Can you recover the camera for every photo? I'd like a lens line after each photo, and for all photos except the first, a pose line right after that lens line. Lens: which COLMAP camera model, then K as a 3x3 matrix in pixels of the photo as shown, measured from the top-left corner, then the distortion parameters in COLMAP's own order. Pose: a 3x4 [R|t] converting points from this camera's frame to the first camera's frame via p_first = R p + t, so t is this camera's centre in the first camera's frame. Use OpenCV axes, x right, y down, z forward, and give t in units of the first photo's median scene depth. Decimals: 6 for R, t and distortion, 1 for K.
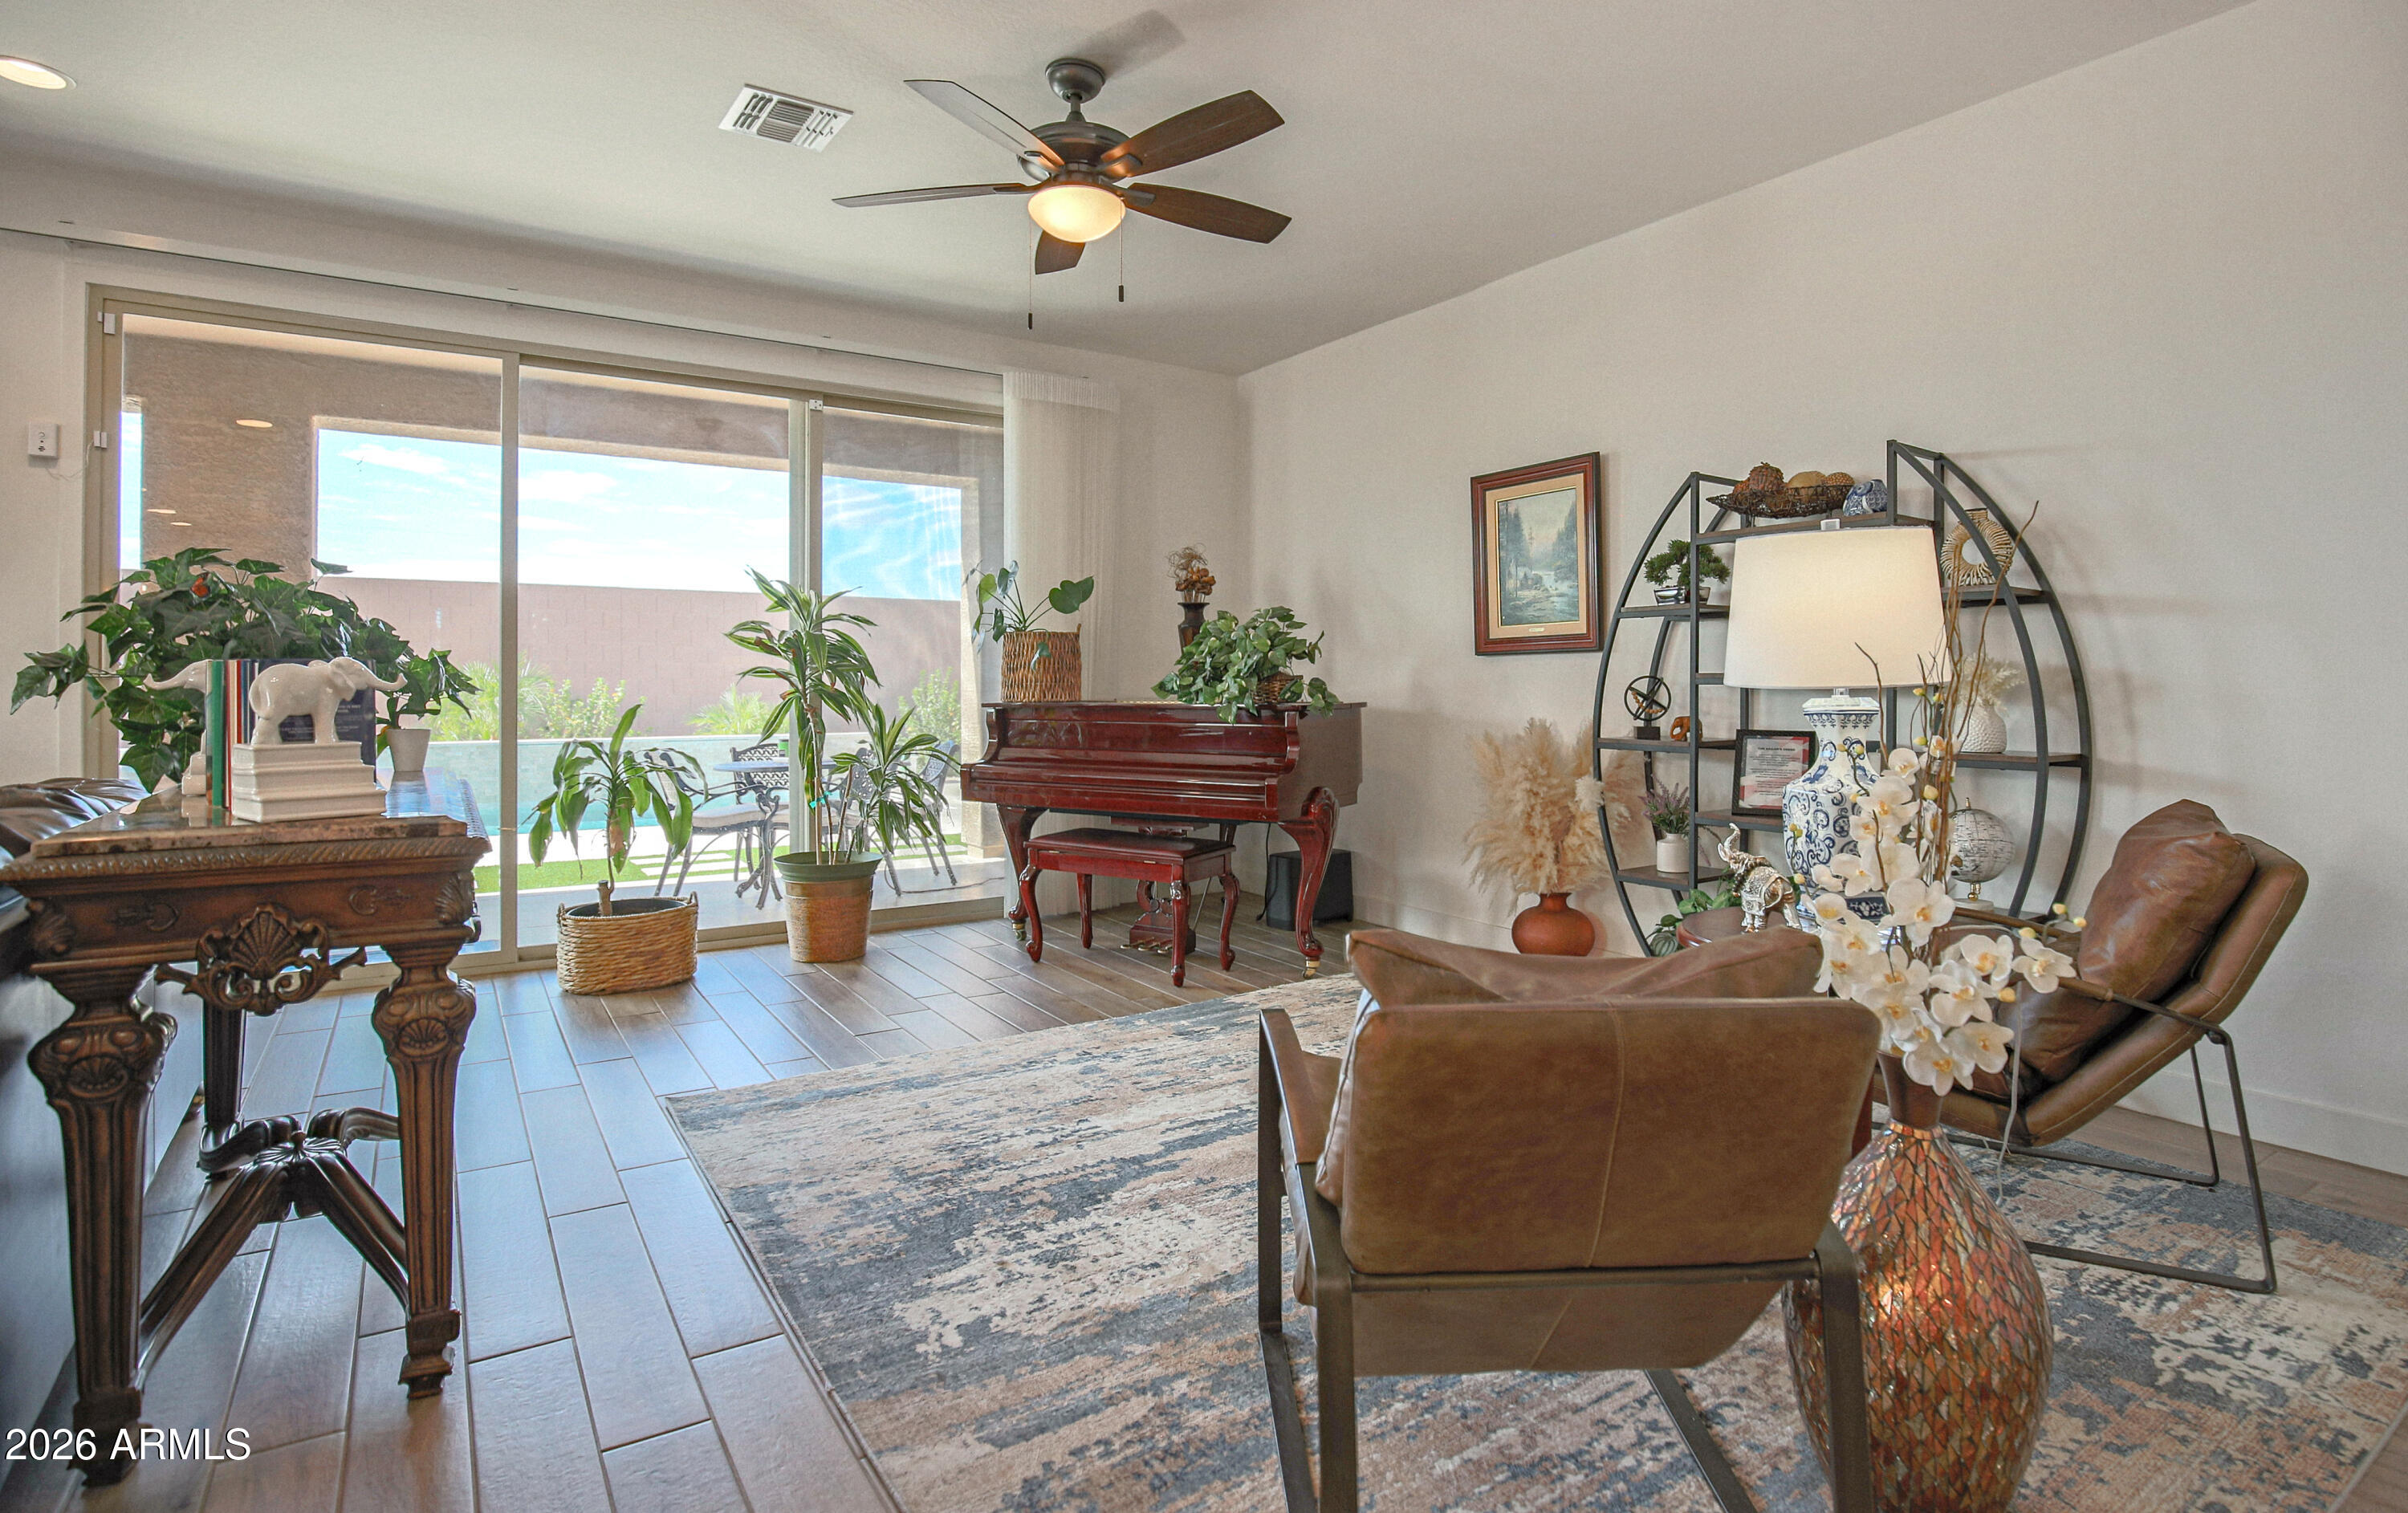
lens RADIAL K [[1174.2, 0, 1214.9], [0, 1174.2, 684.5], [0, 0, 1]] dist [-0.026808, 0.000908]
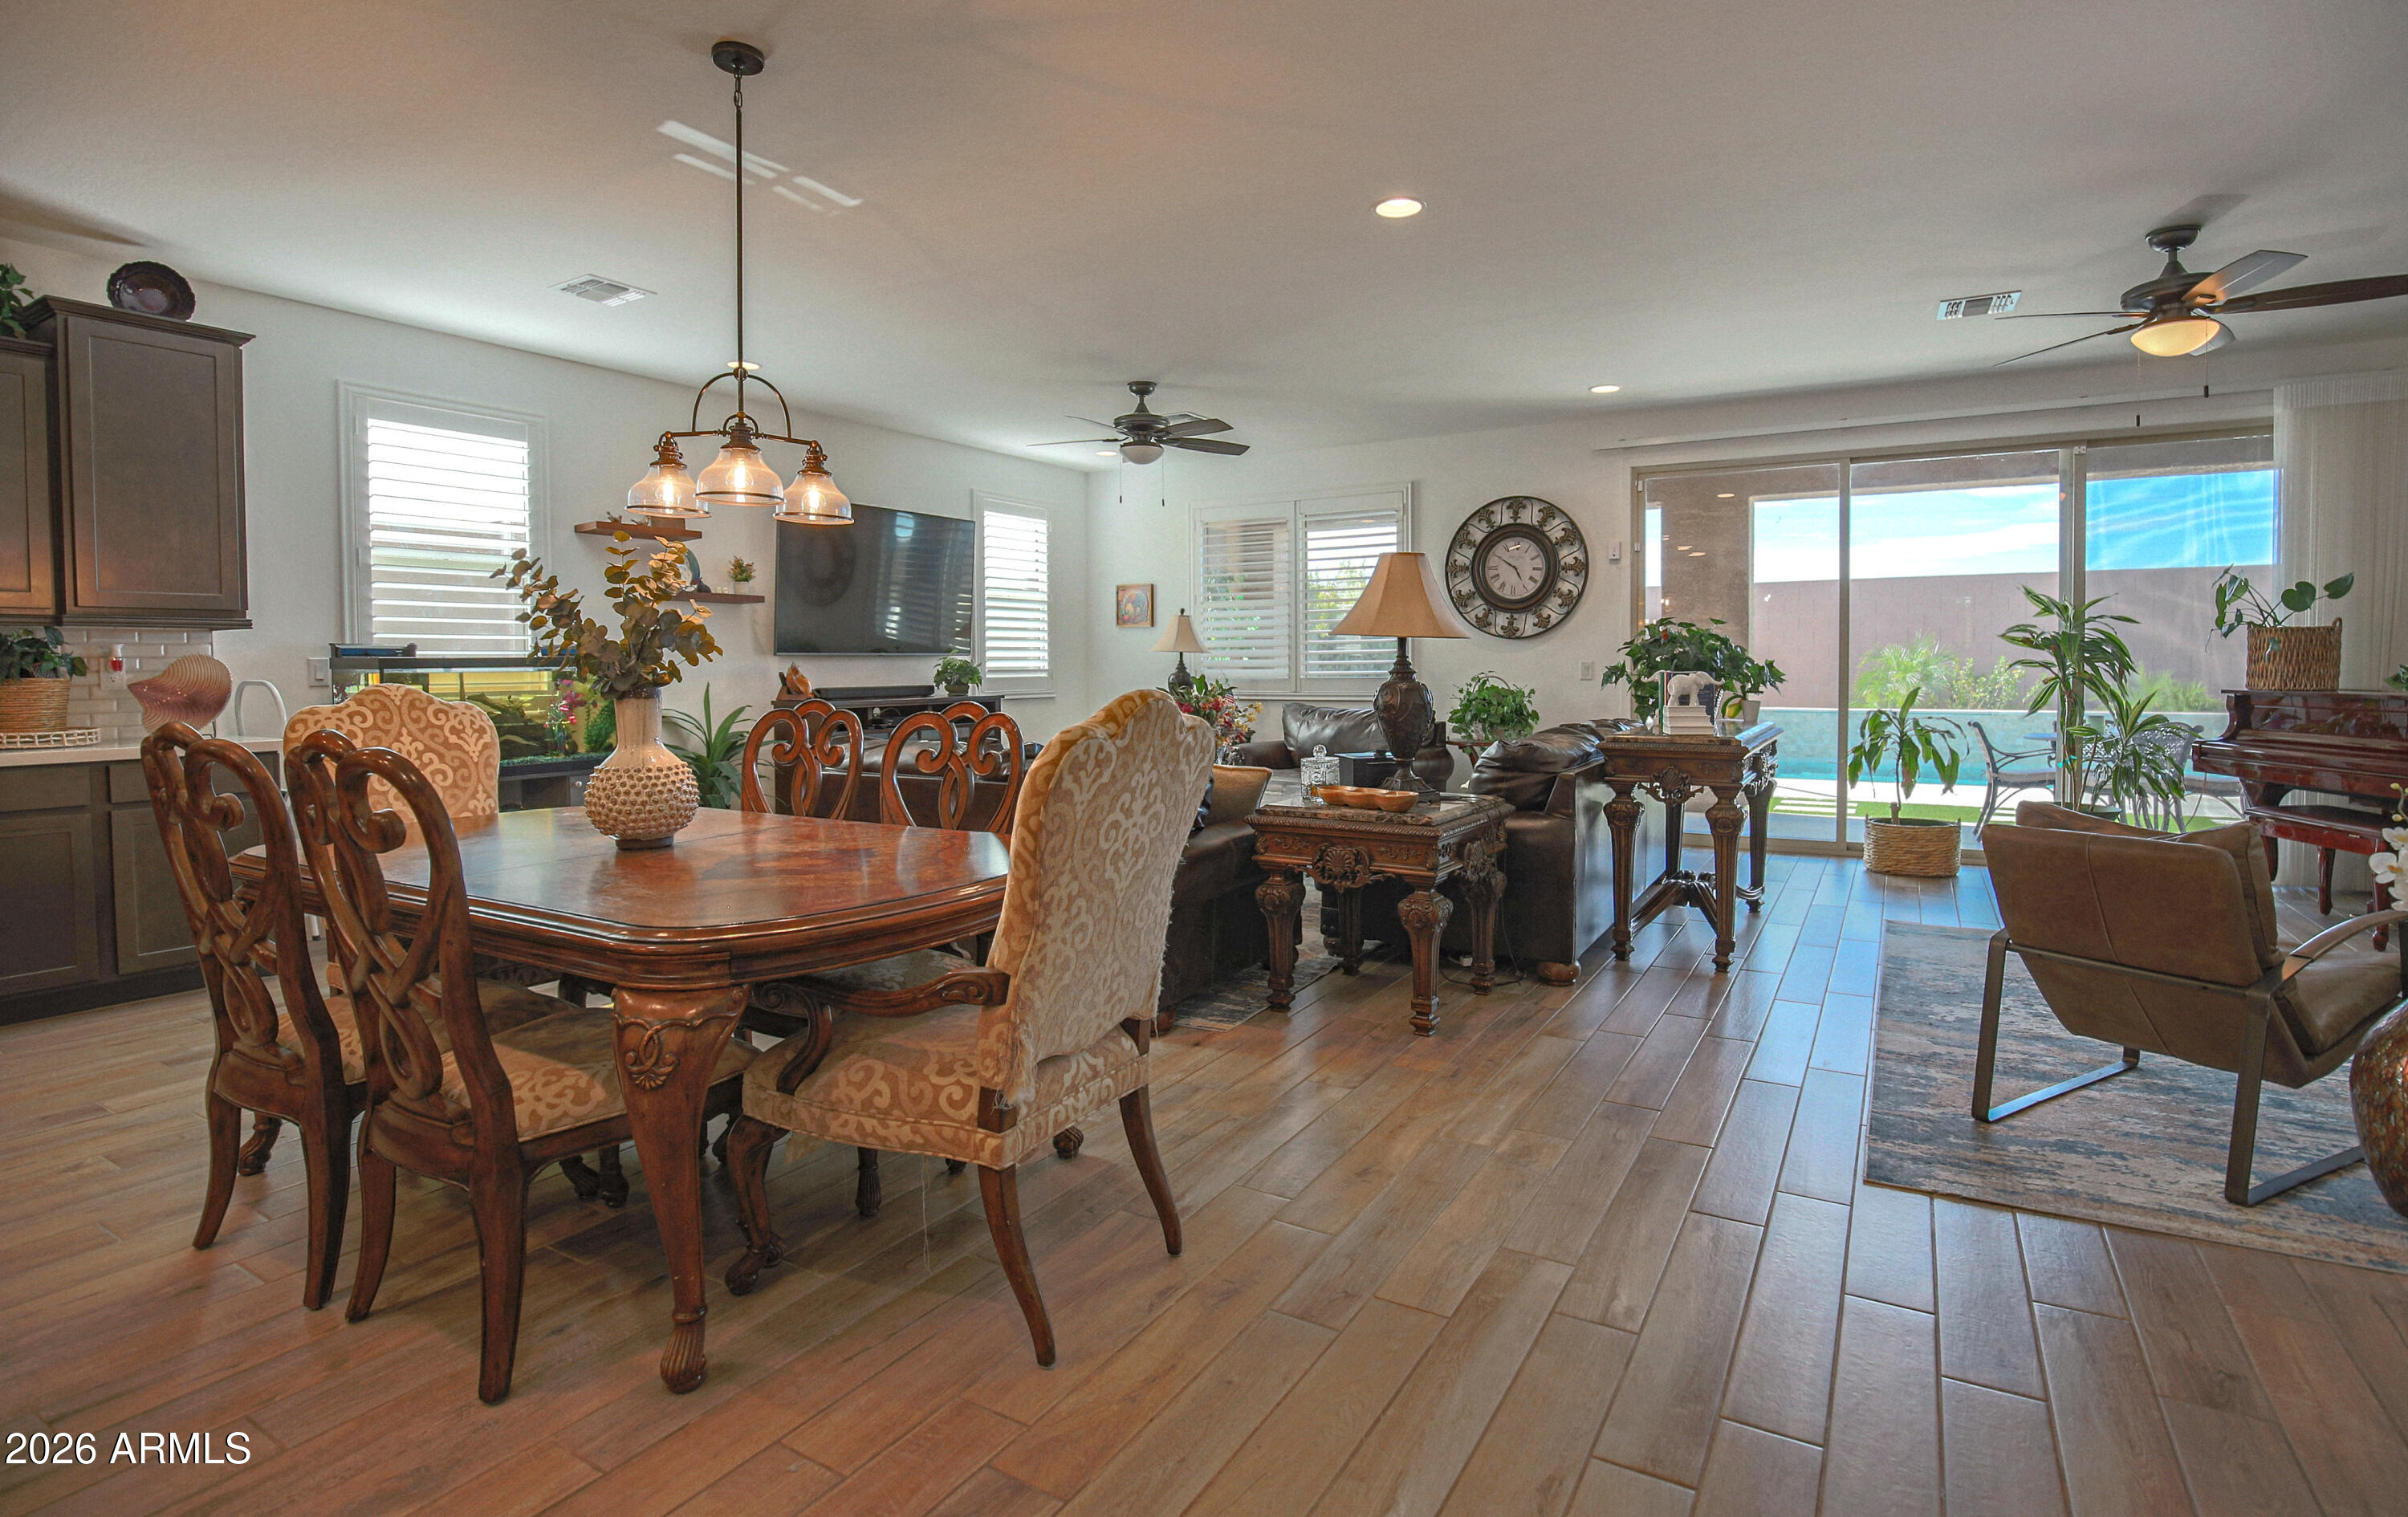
lens RADIAL K [[1174.2, 0, 1229.7], [0, 1174.2, 705.4], [0, 0, 1]] dist [-0.026808, 0.000908]
pose [[0.432897, 0.031531, -0.900892, 0.708774], [0.008369, 0.999204, 0.038993, -0.037845], [0.901405, -0.024420, 0.432289, -0.661243]]
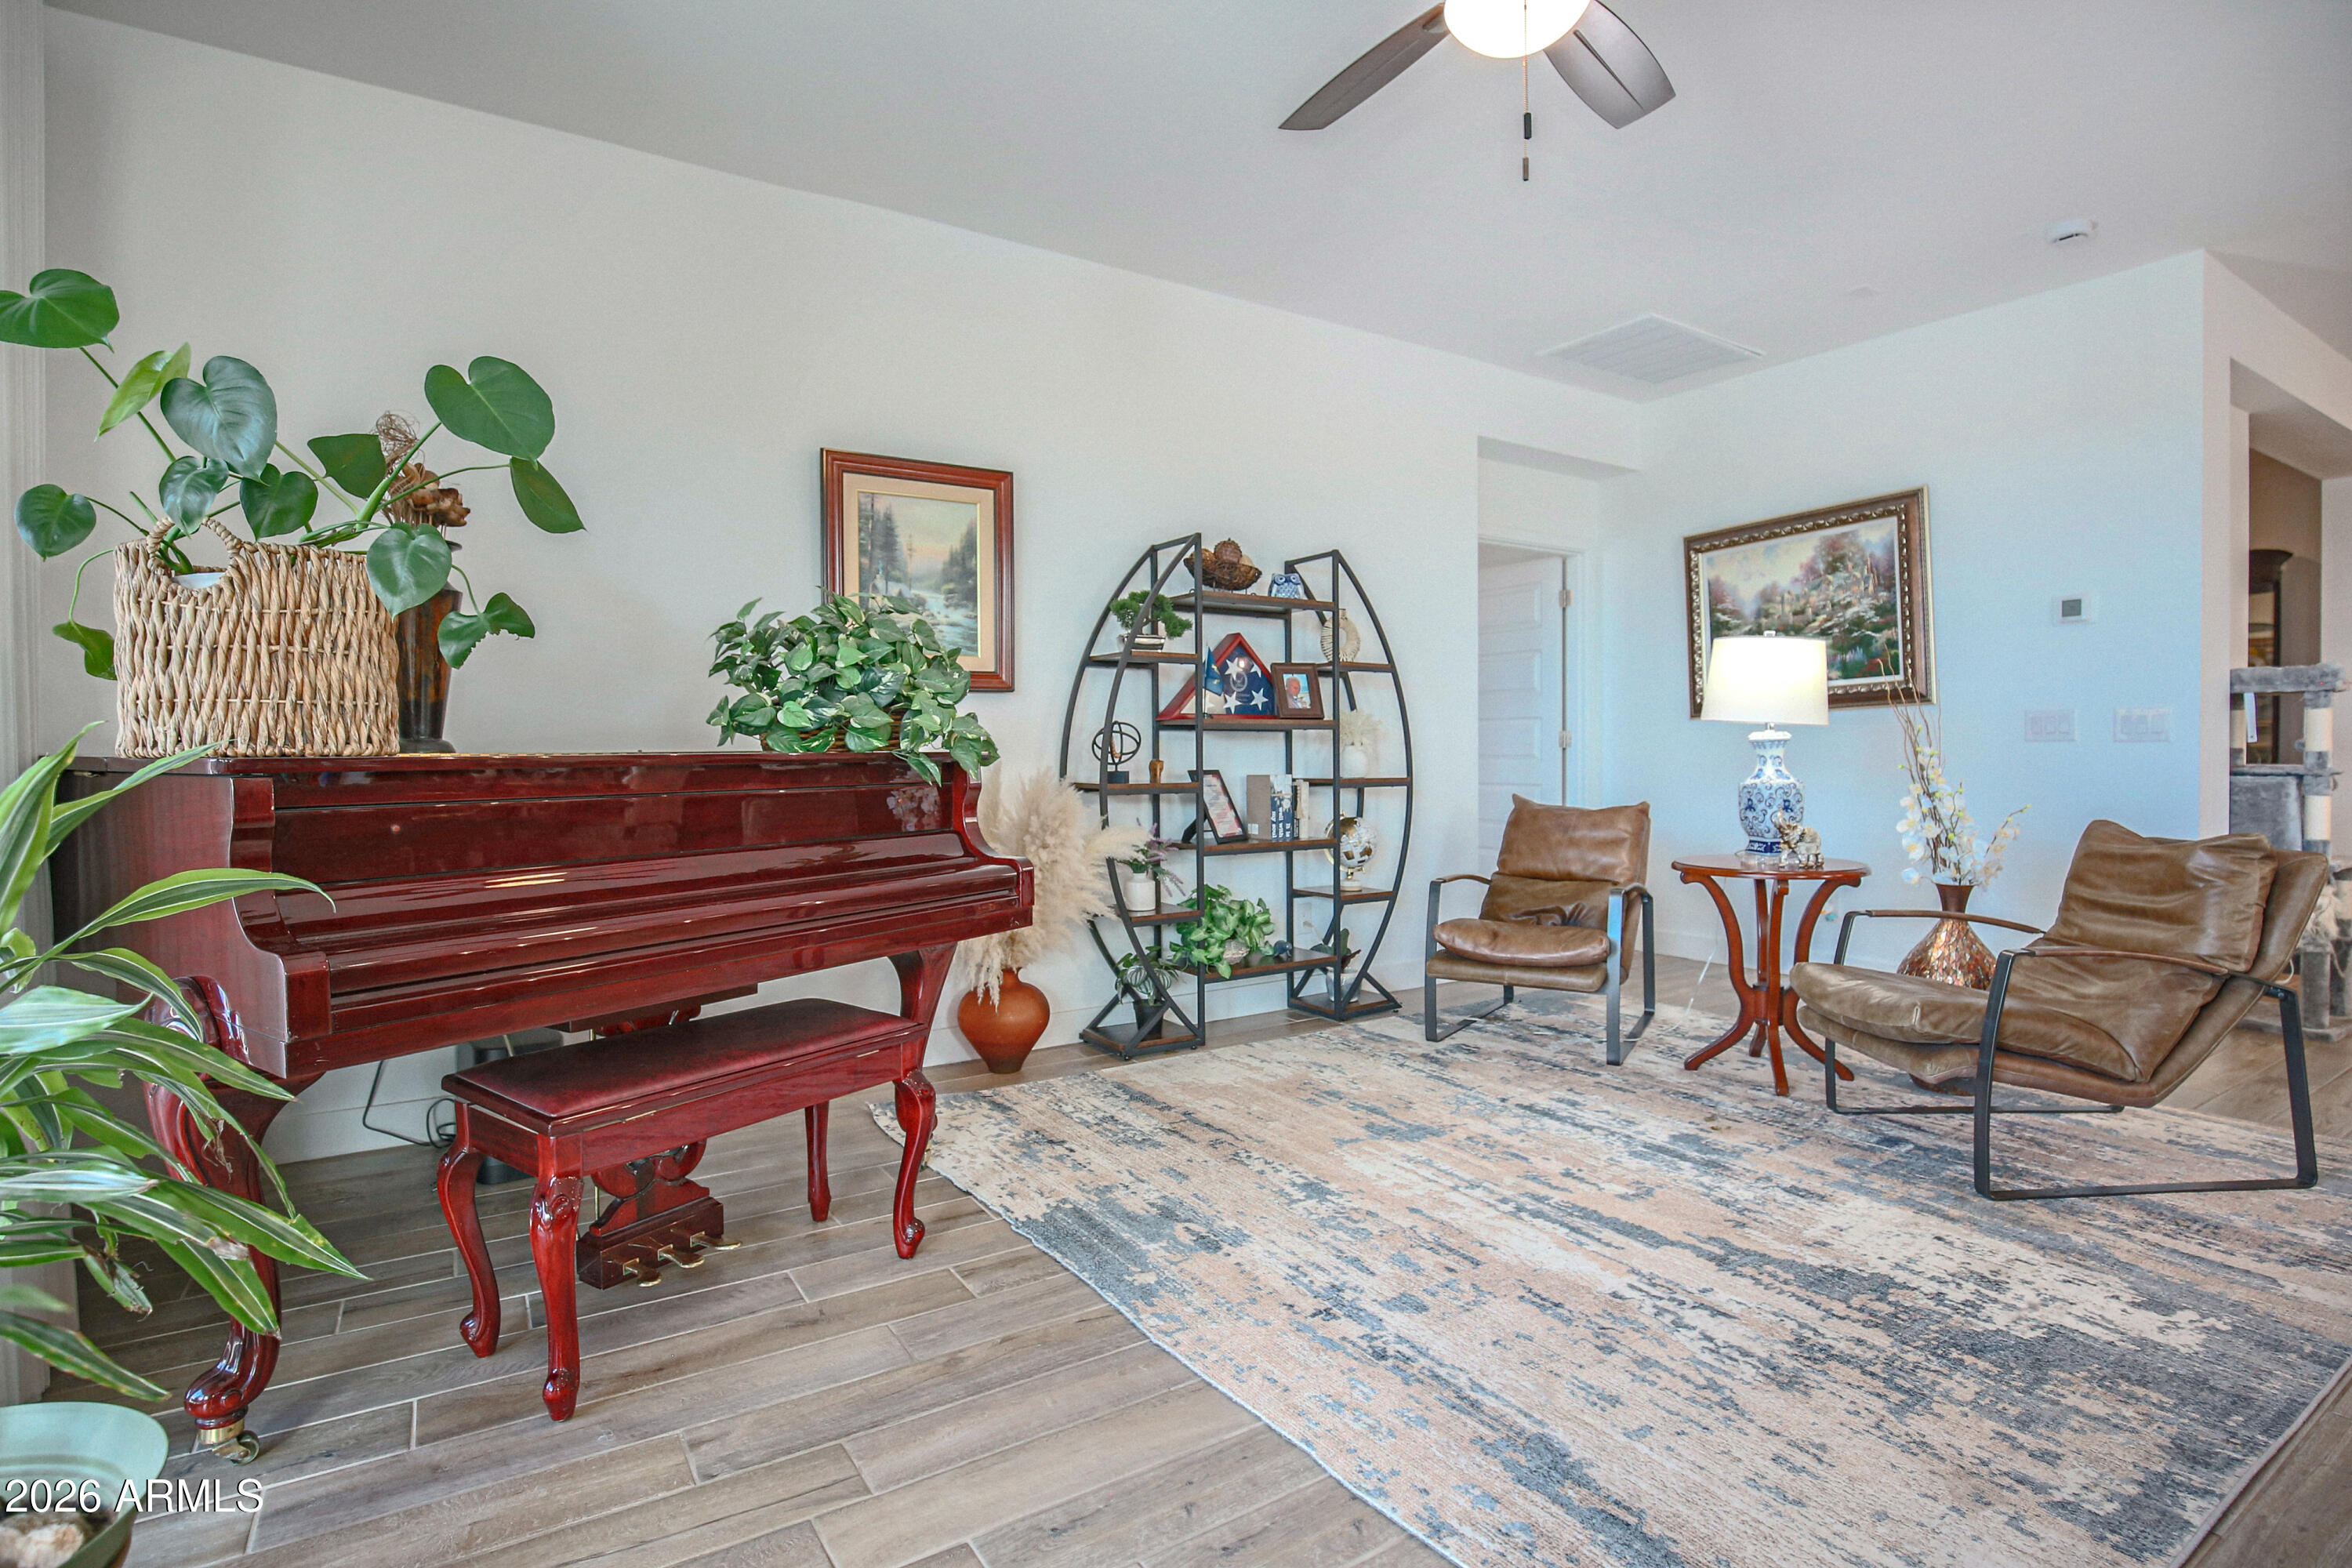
lens RADIAL K [[1152.5, 0, 1197.2], [0, 1152.5, 786.3], [0, 0, 1]] dist [-0.030553, -0.000464]
pose [[0.014280, -0.024134, 0.999607, -0.878575], [0.012381, 0.999636, 0.023958, 0.036712], [-0.999821, 0.012034, 0.014573, 1.333868]]
